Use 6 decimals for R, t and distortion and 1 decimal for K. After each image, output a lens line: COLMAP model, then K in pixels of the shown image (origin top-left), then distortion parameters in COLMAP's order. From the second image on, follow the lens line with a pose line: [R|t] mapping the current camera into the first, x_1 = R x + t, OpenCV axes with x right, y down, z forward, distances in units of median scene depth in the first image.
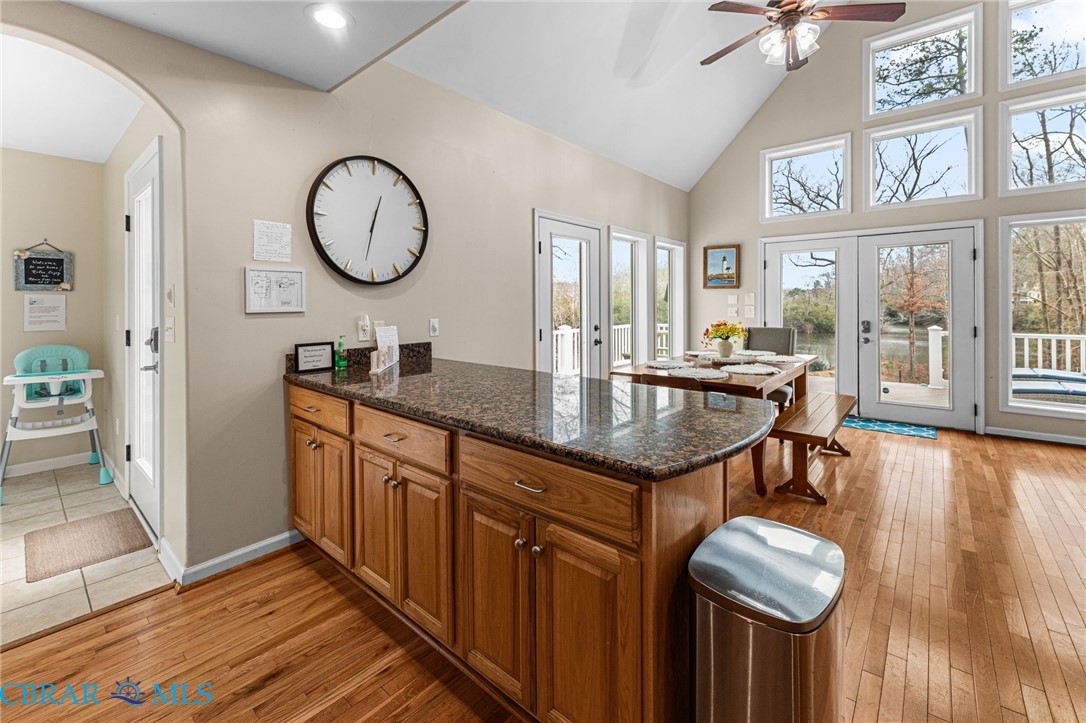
lens RADIAL K [[451.2, 0, 560.5], [0, 451.2, 309.8], [0, 0, 1]] dist [0.001073, 0.000883]
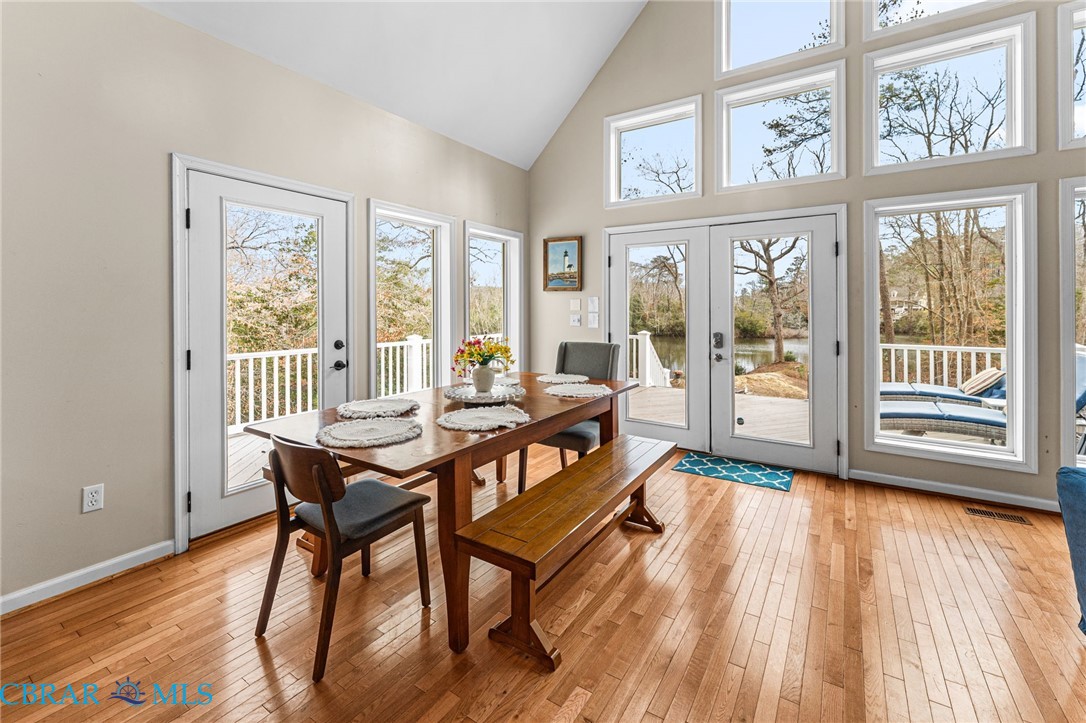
lens RADIAL K [[451.2, 0, 558.7], [0, 451.2, 312.1], [0, 0, 1]] dist [0.001073, 0.000883]
pose [[0.991682, 0.004708, 0.128628, 0.252511], [-0.003947, 0.999973, -0.006171, -0.004912], [-0.128654, 0.005612, 0.991674, 0.214163]]
